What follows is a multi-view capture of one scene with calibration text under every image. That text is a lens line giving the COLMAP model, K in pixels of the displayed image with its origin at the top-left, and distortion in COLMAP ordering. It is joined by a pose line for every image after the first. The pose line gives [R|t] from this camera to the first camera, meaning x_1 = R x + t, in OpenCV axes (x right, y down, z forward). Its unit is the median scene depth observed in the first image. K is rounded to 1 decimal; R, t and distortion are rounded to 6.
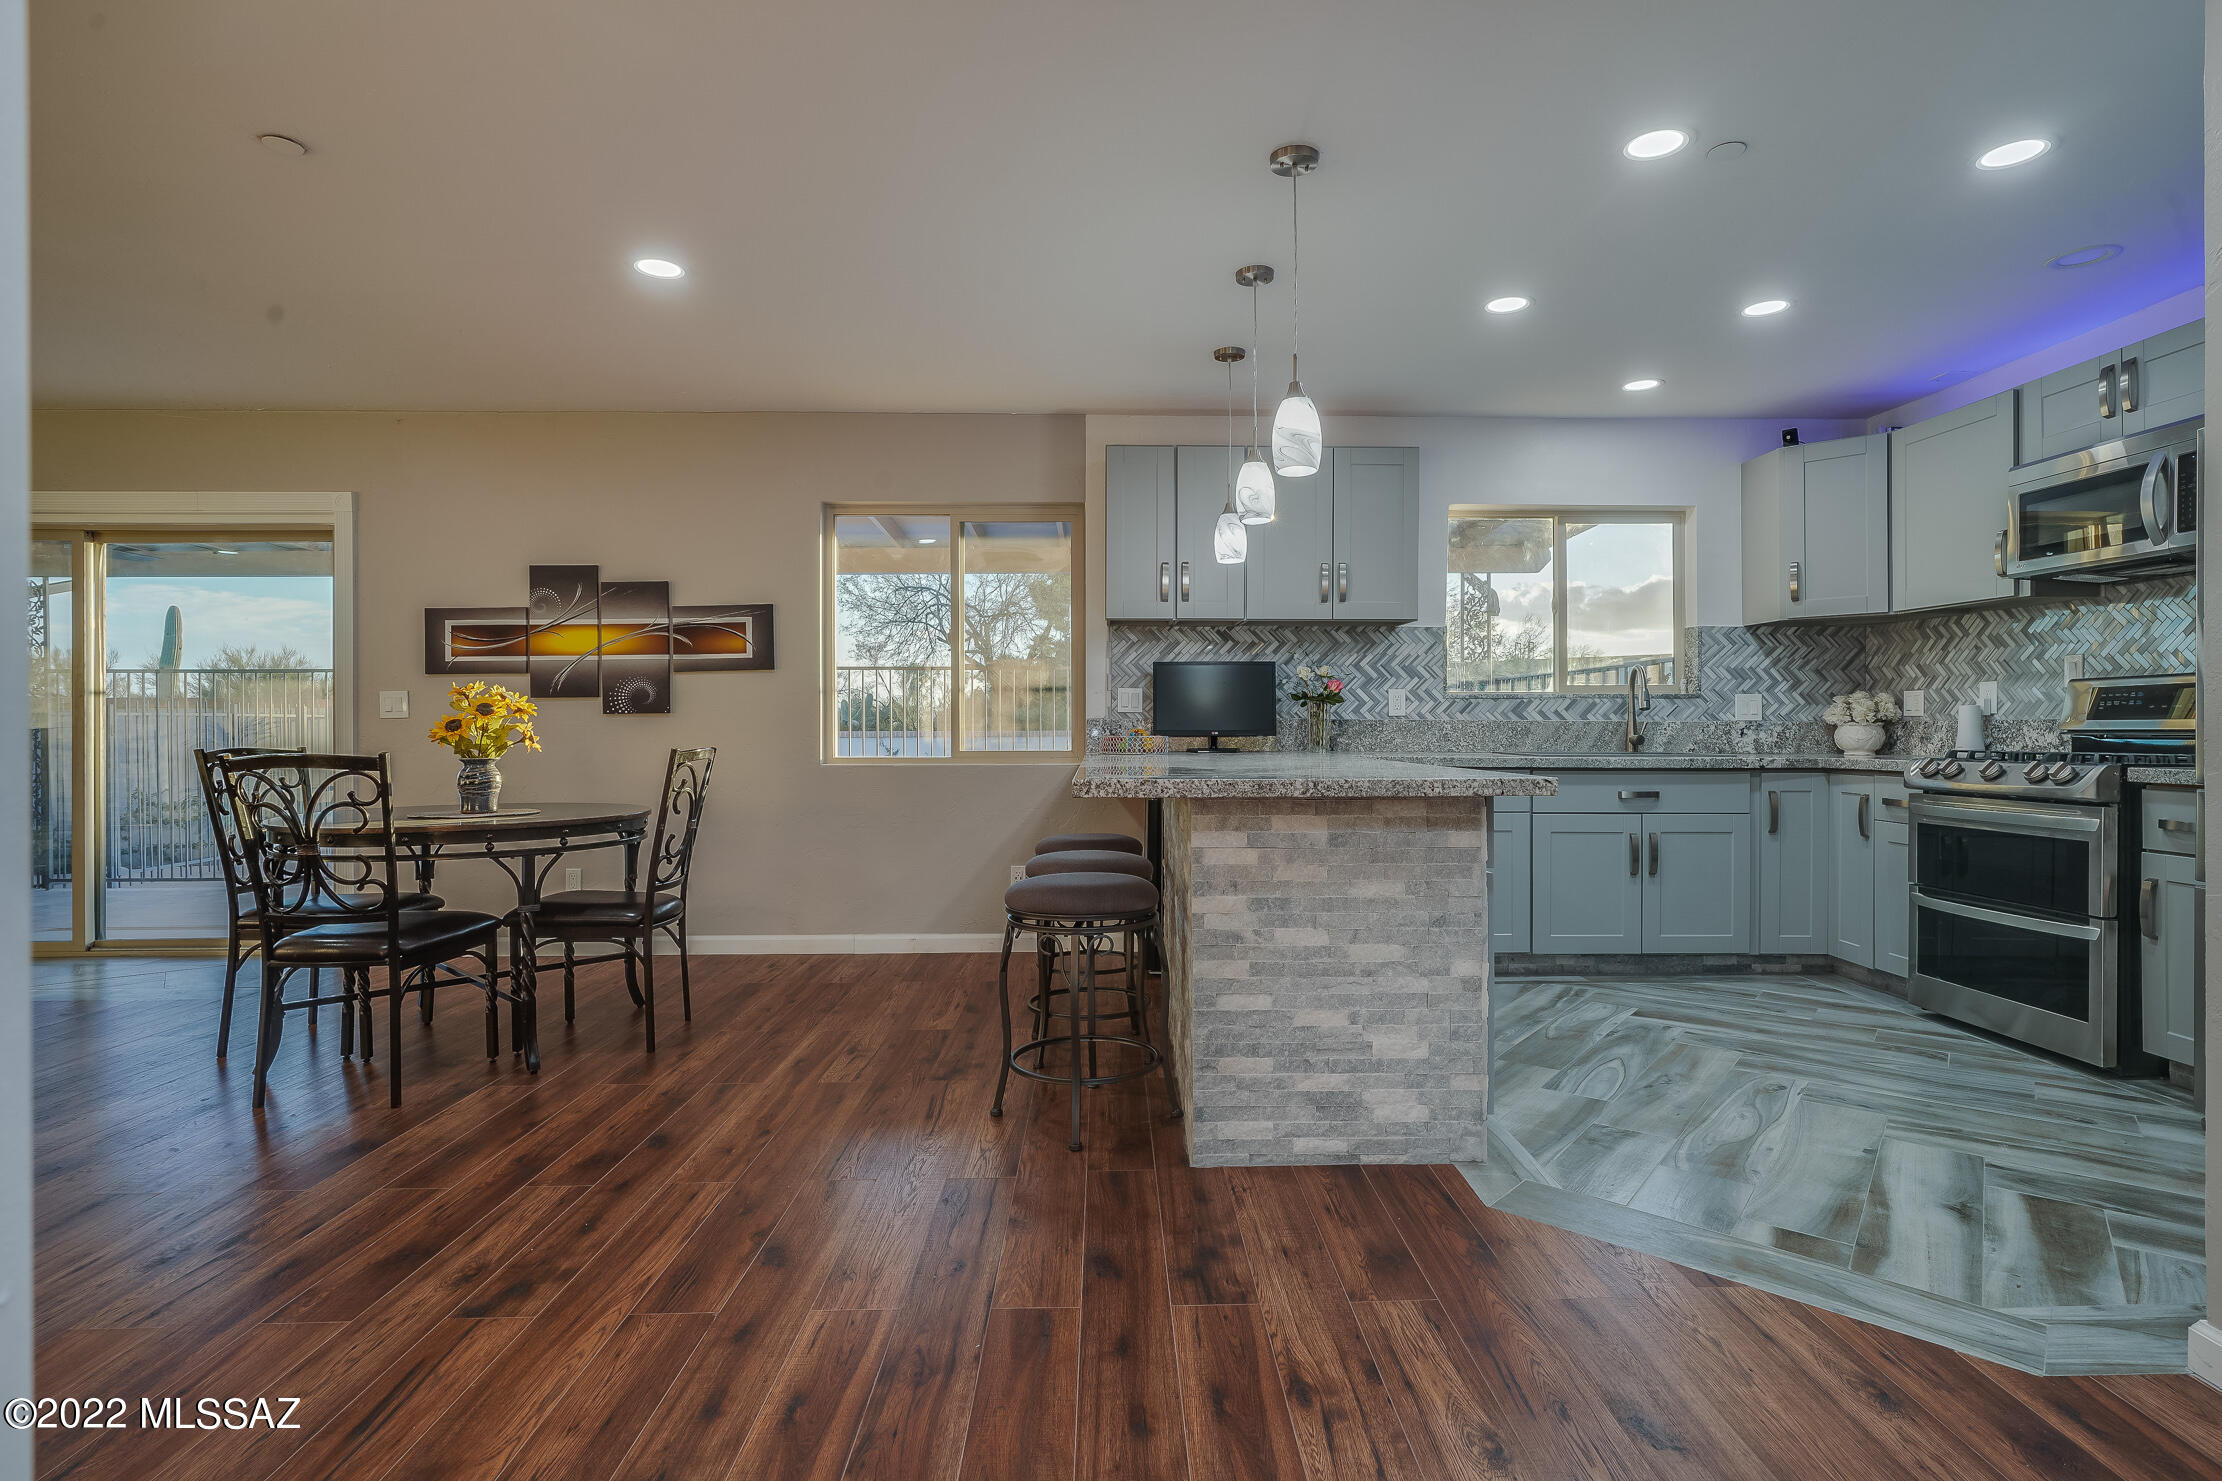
lens RADIAL K [[1017.6, 0, 1111.0], [0, 1017.6, 740.5], [0, 0, 1]] dist [-0.001071, -0.000113]
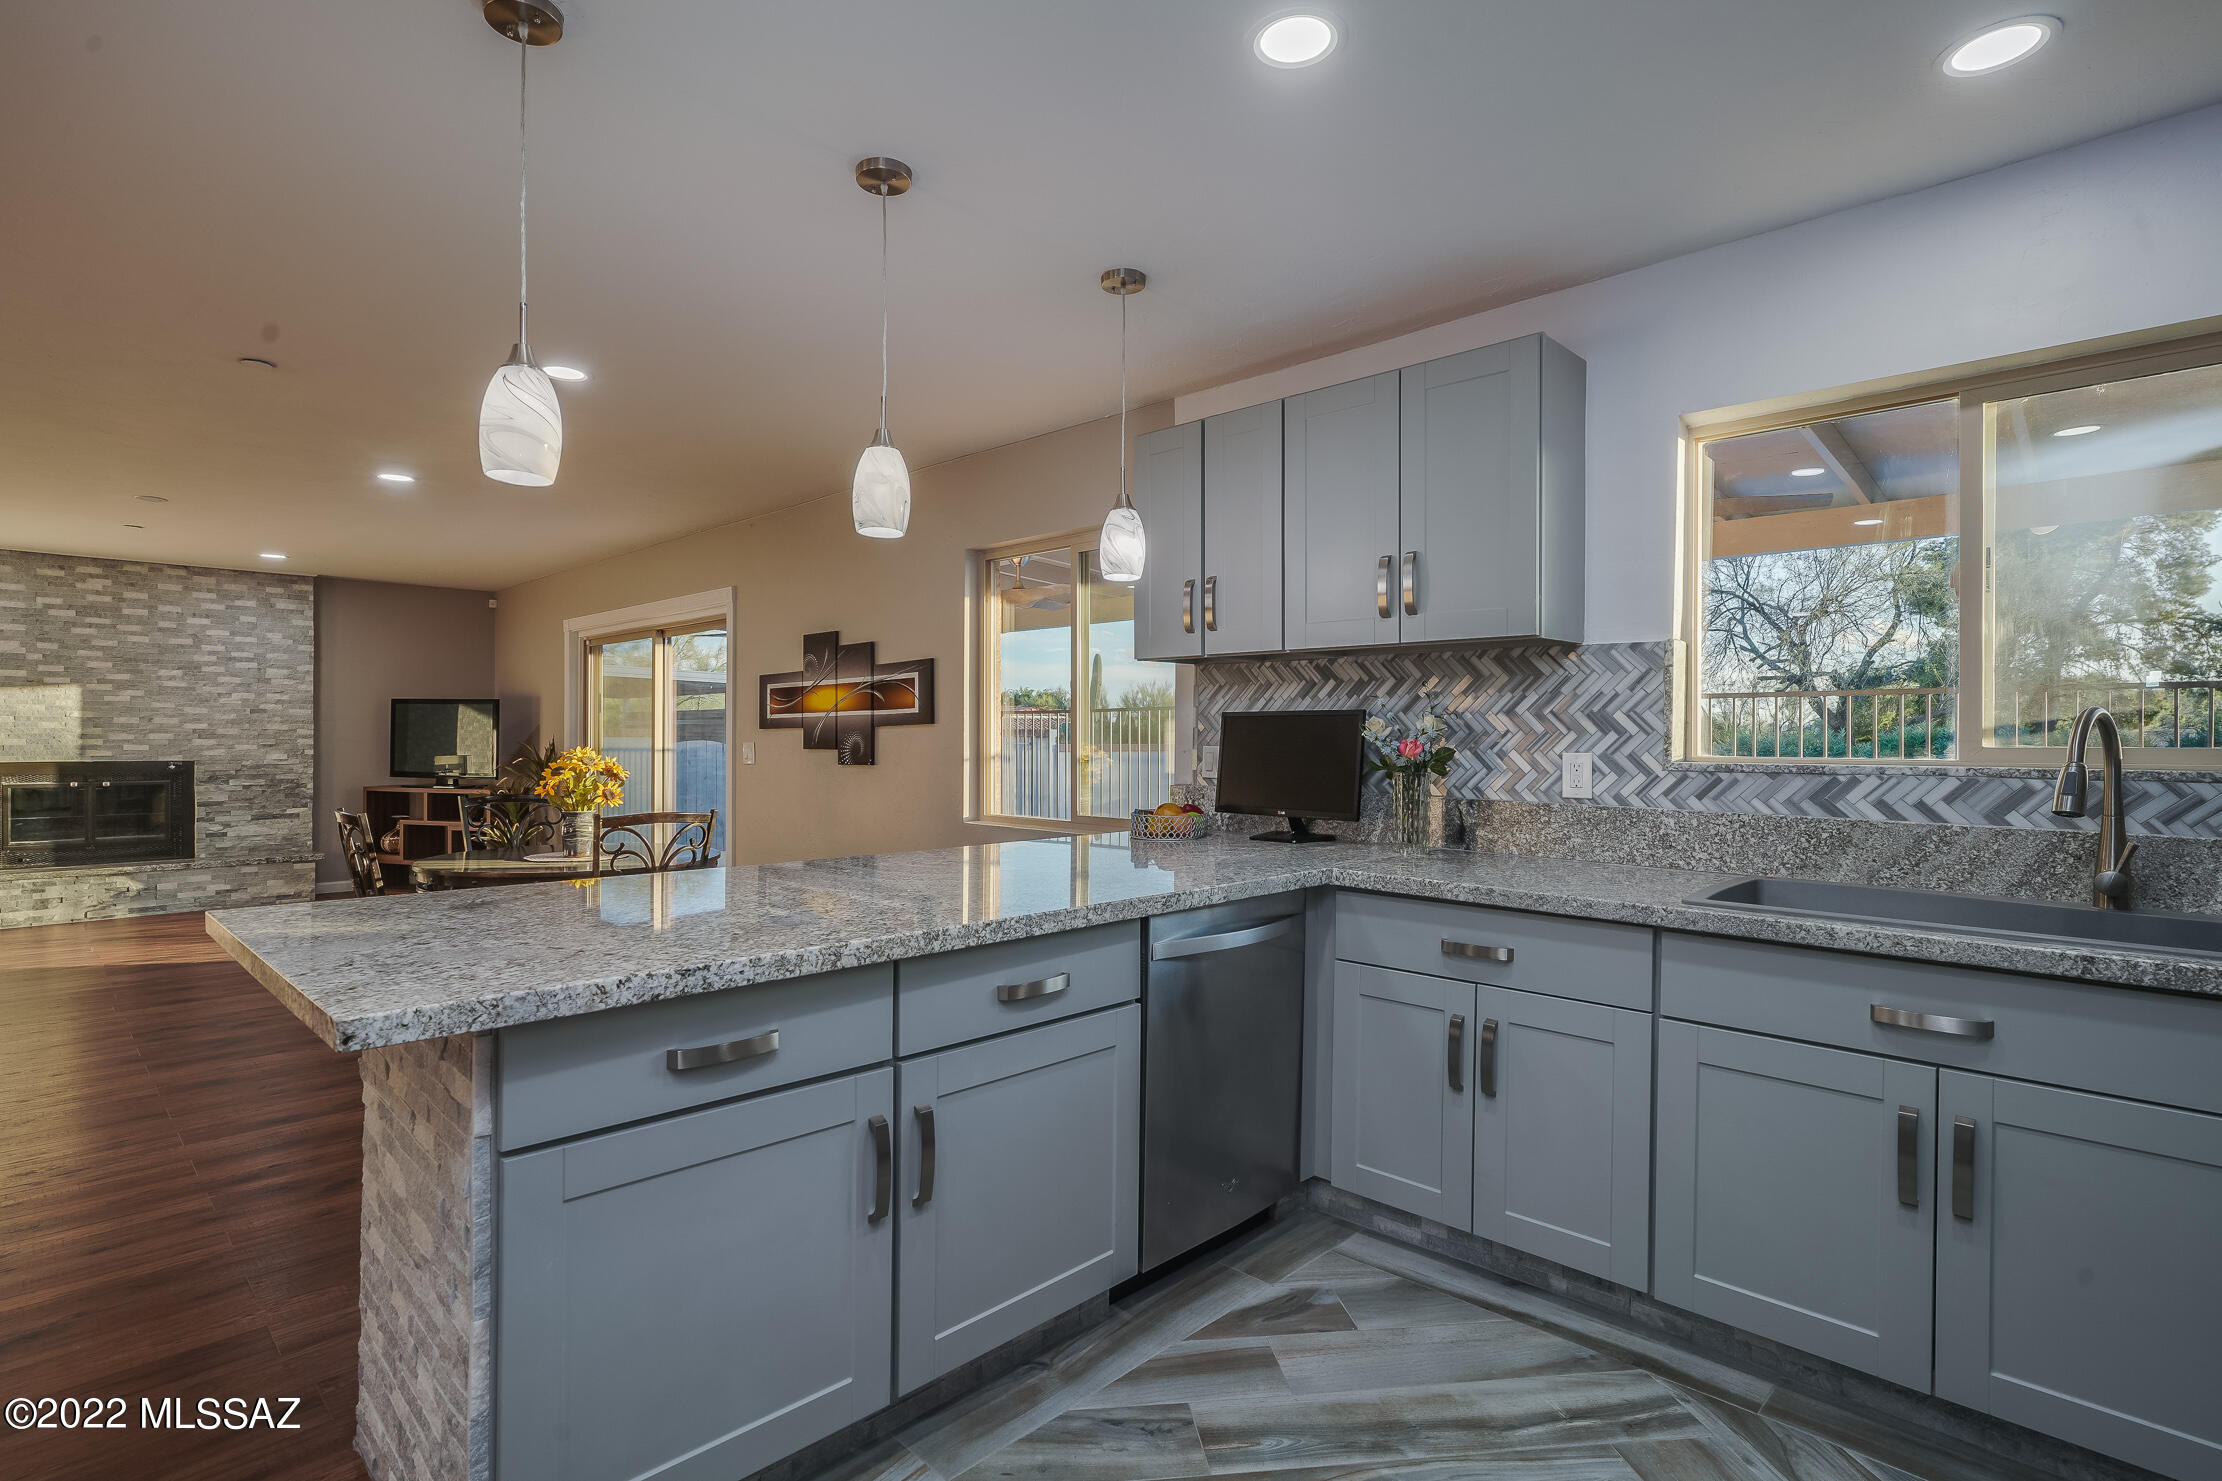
lens RADIAL K [[1017.6, 0, 1111.0], [0, 1017.6, 740.5], [0, 0, 1]] dist [-0.001071, -0.000113]
pose [[0.738873, 0.005329, -0.673824, 0.474256], [-0.017430, 0.999785, -0.011206, -0.045833], [0.673620, 0.020024, 0.738807, 0.387113]]
